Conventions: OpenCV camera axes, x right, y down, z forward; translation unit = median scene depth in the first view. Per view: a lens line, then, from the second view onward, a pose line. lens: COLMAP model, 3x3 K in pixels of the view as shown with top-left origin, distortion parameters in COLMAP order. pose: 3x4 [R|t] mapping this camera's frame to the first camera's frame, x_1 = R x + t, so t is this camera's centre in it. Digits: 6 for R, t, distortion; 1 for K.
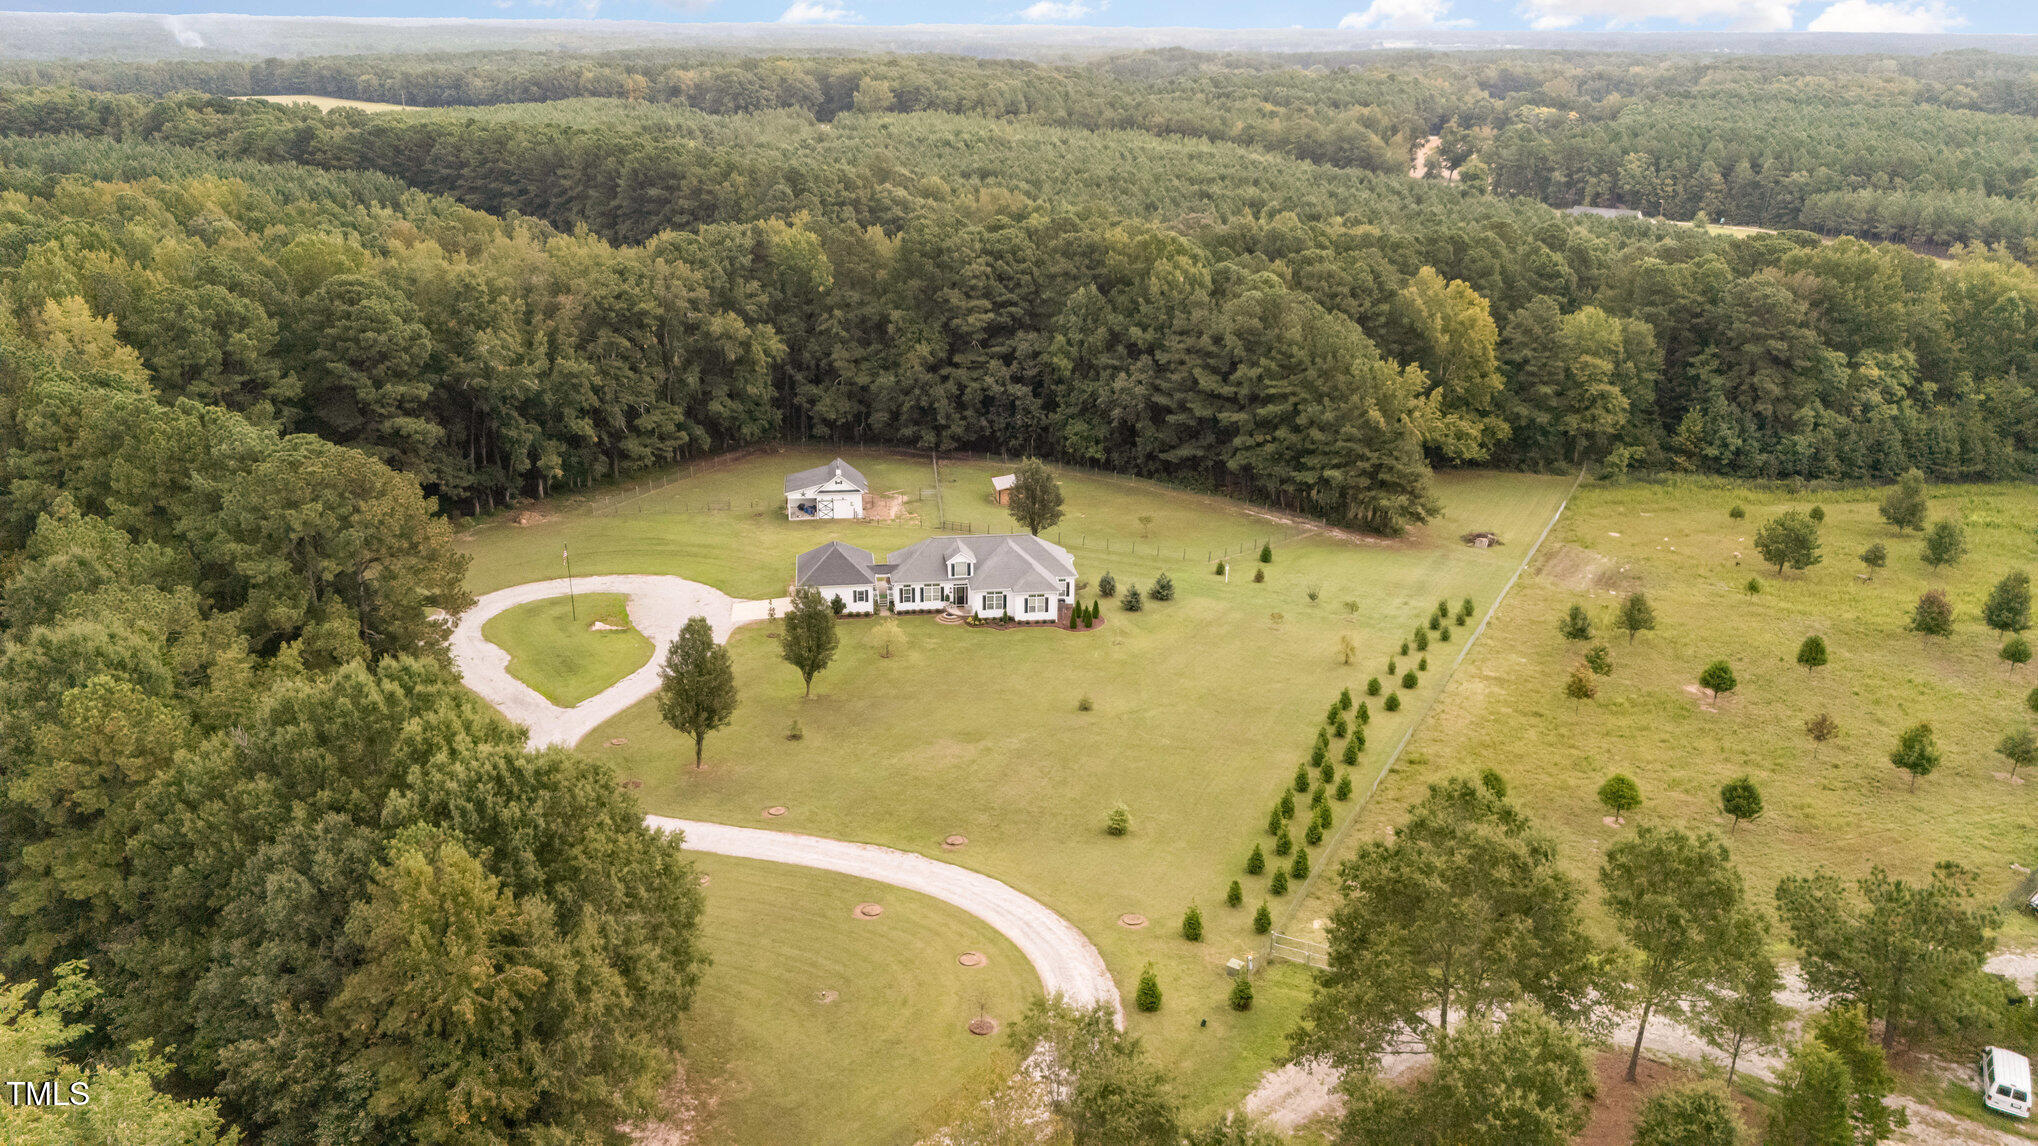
lens RADIAL K [[1500.7, 0, 1032.3], [0, 1500.7, 593.9], [0, 0, 1]] dist [0.076200, -0.067969]
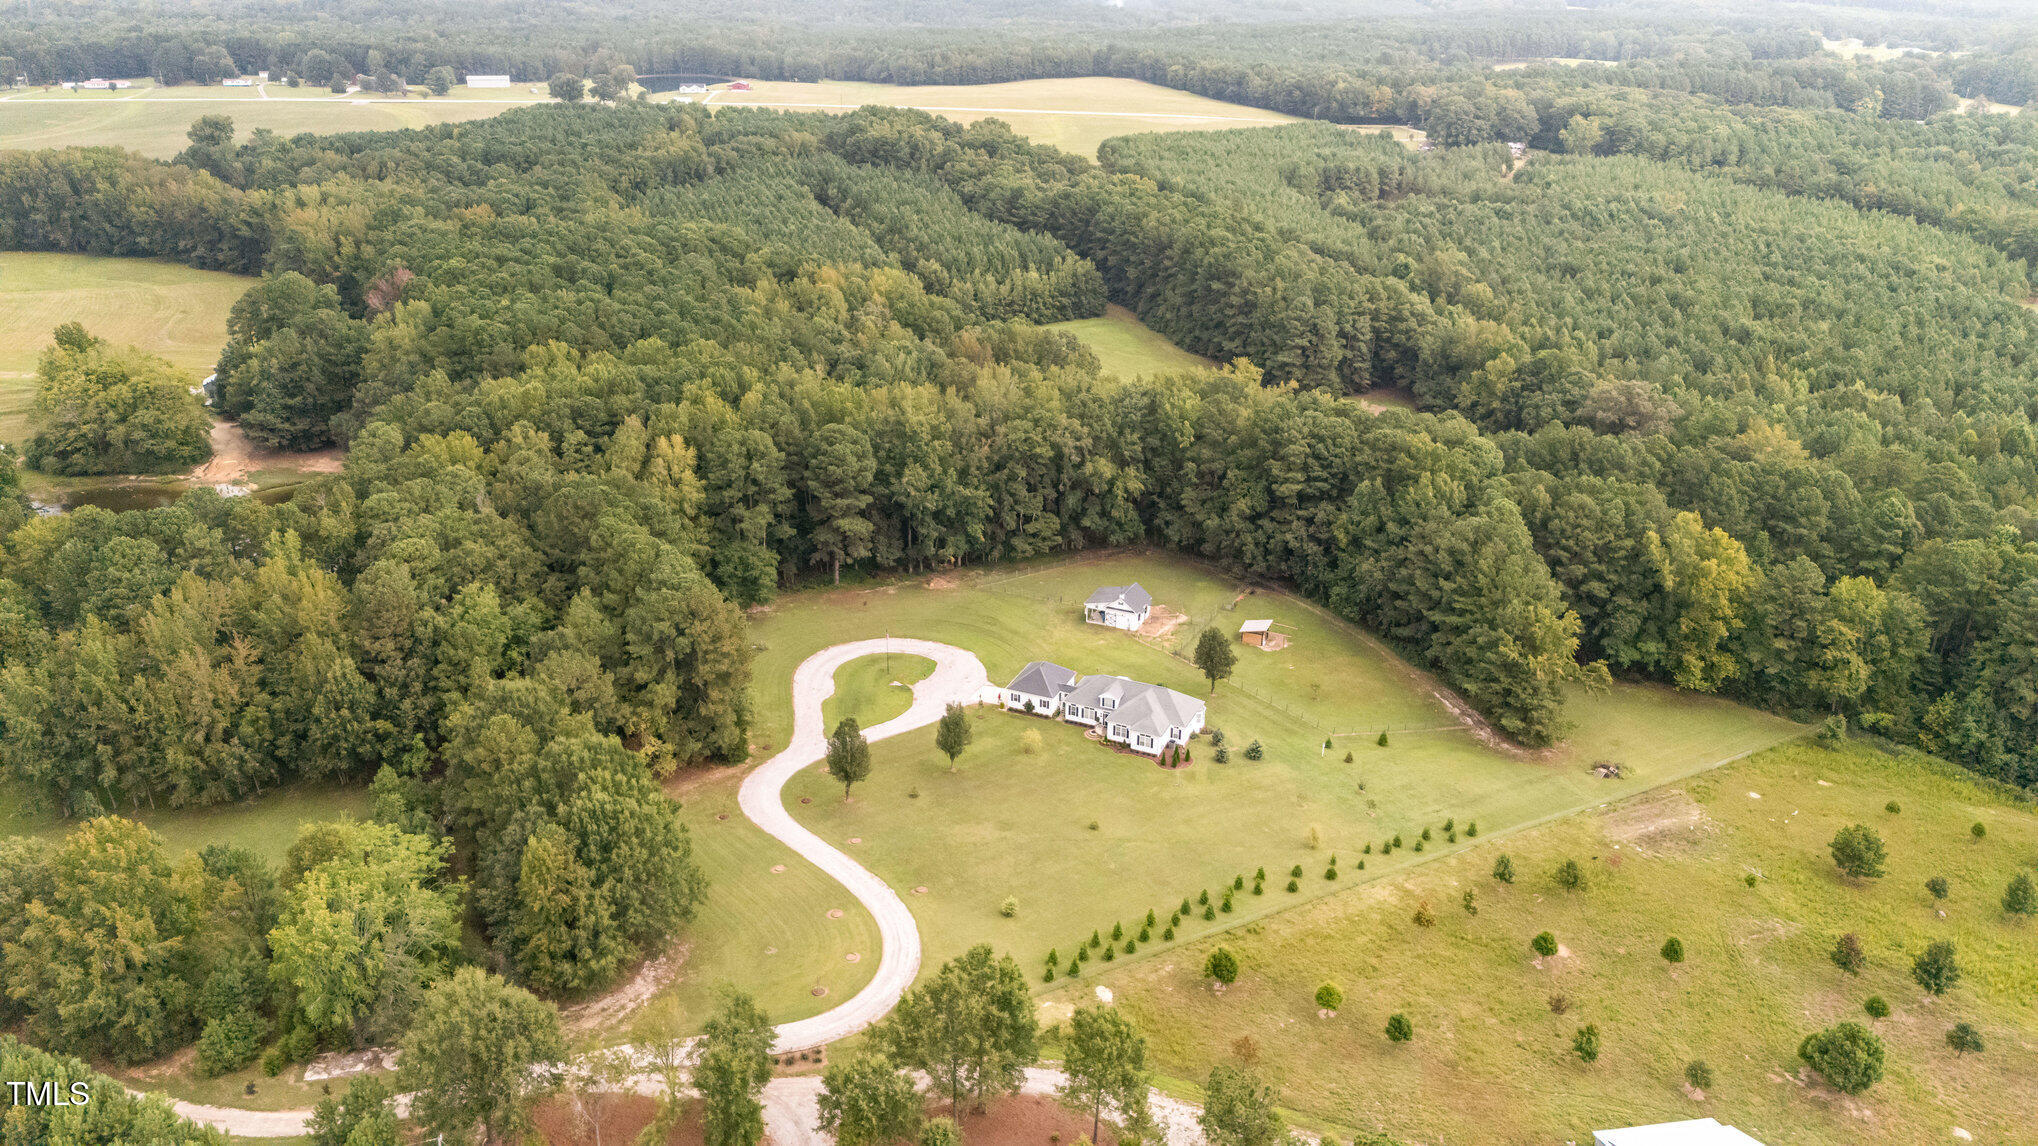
lens RADIAL K [[1500.7, 0, 1012.2], [0, 1500.7, 573.7], [0, 0, 1]] dist [0.076200, -0.067969]
pose [[0.848602, 0.206129, -0.487223, 0.416344], [-0.187625, 0.978369, 0.087128, -0.186035], [0.494643, 0.017478, 0.868920, -0.229758]]
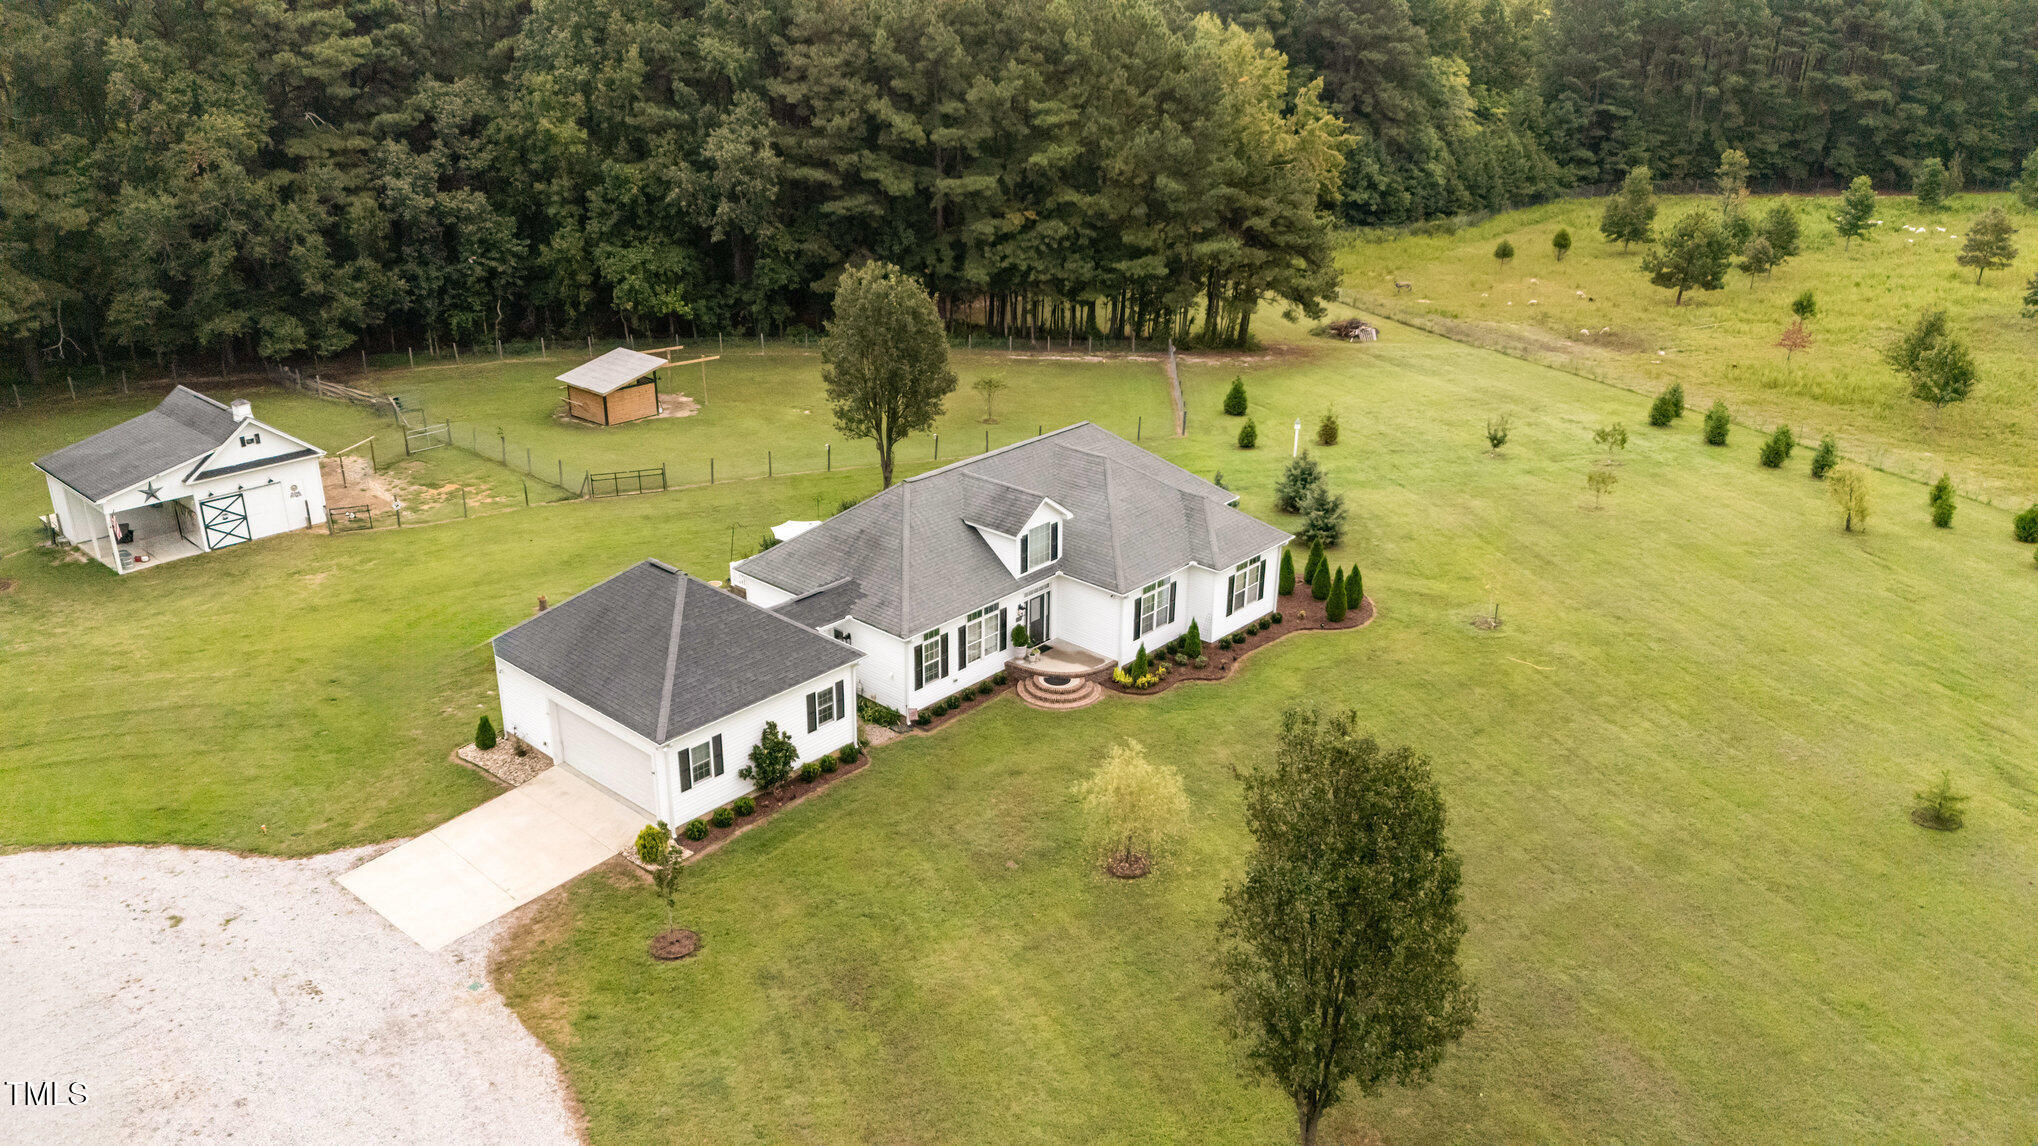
lens RADIAL K [[1500.7, 0, 1020.0], [0, 1500.7, 568.7], [0, 0, 1]] dist [0.076200, -0.067969]
pose [[0.765983, -0.248680, 0.592813, -0.195586], [0.228900, 0.967218, 0.109973, -0.038338], [-0.600728, 0.051457, 0.797796, 0.545380]]
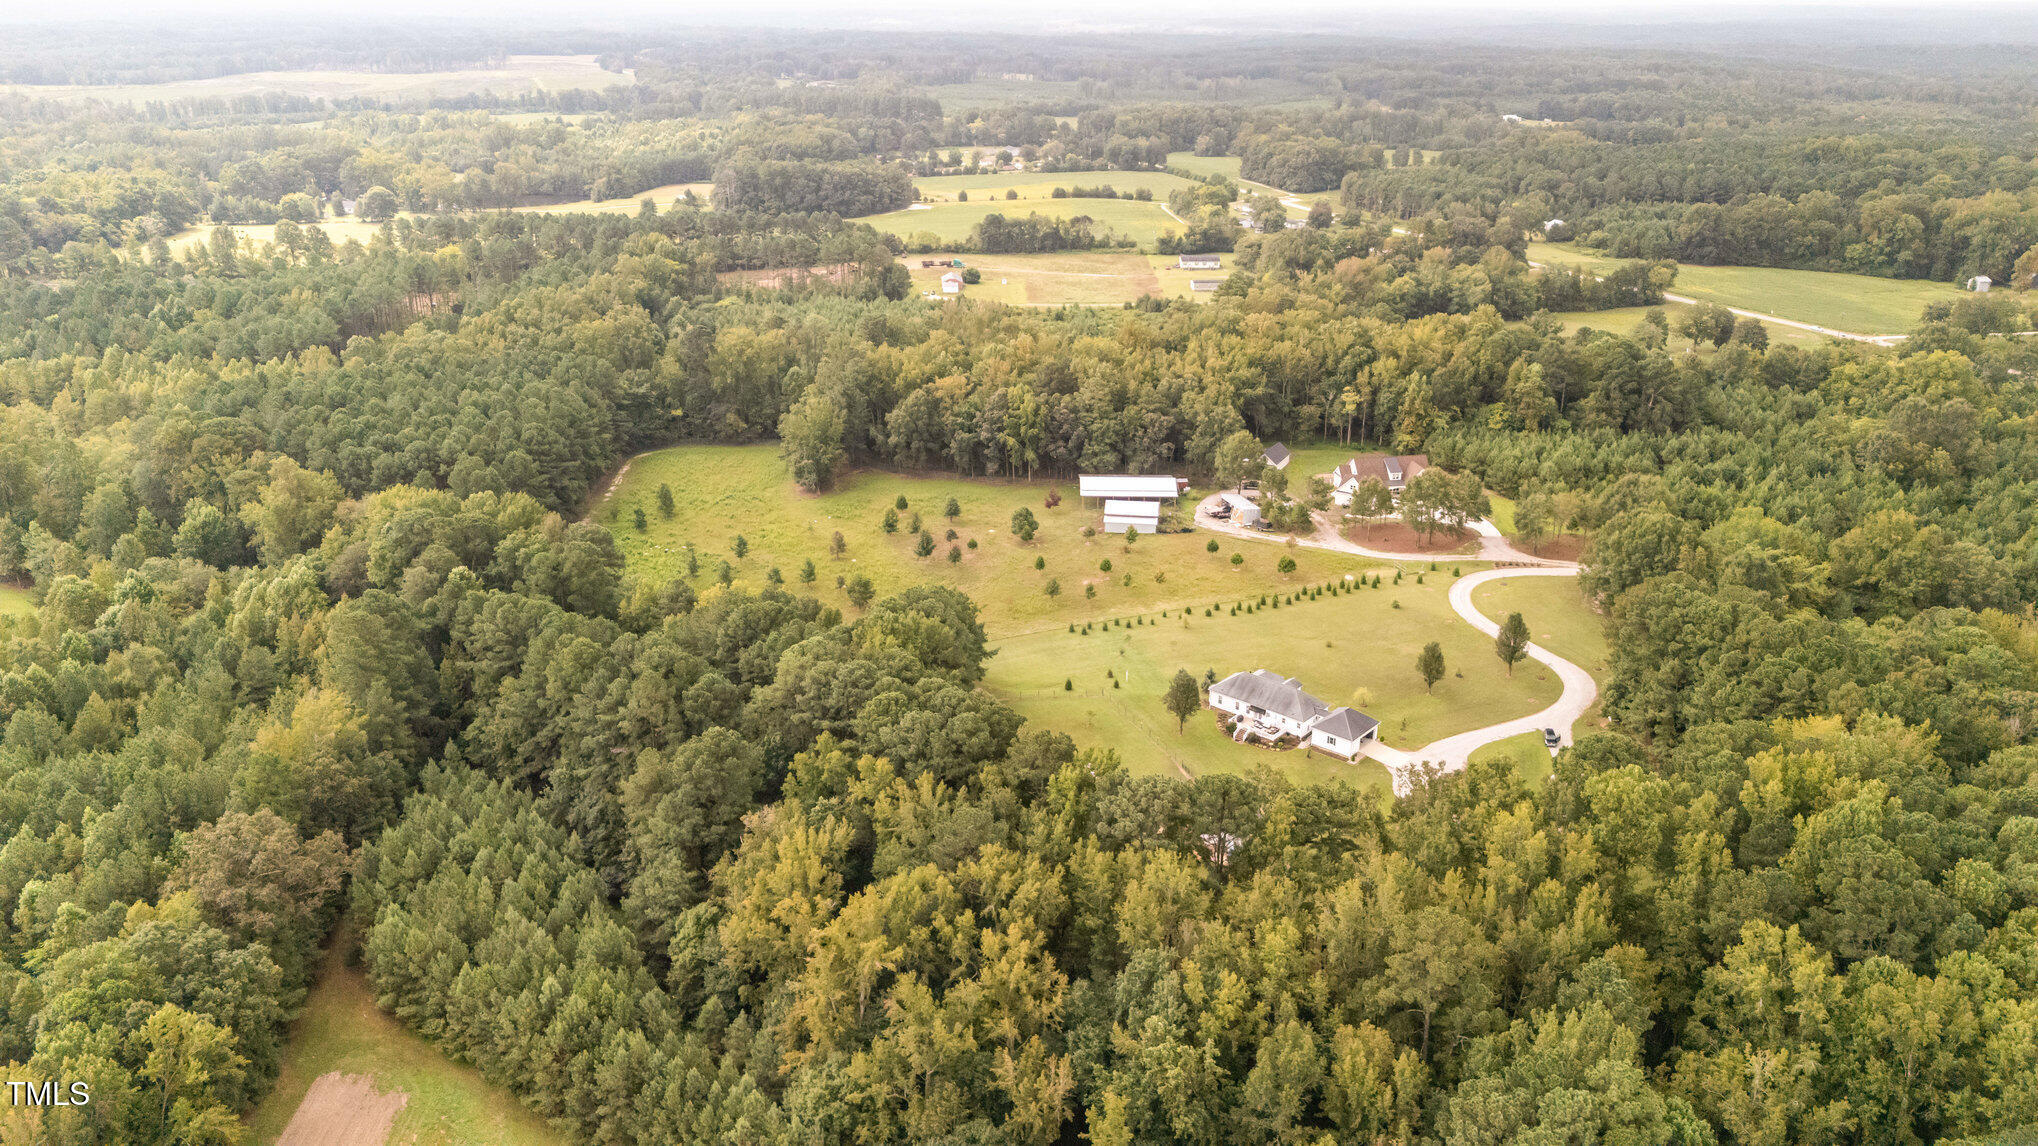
lens RADIAL K [[1500.7, 0, 996.9], [0, 1500.7, 558.0], [0, 0, 1]] dist [0.076200, -0.067969]
pose [[-0.653068, -0.283840, 0.702095, -0.752075], [0.258981, 0.787499, 0.559262, -0.897382], [-0.711640, 0.547065, -0.440781, 1.450987]]
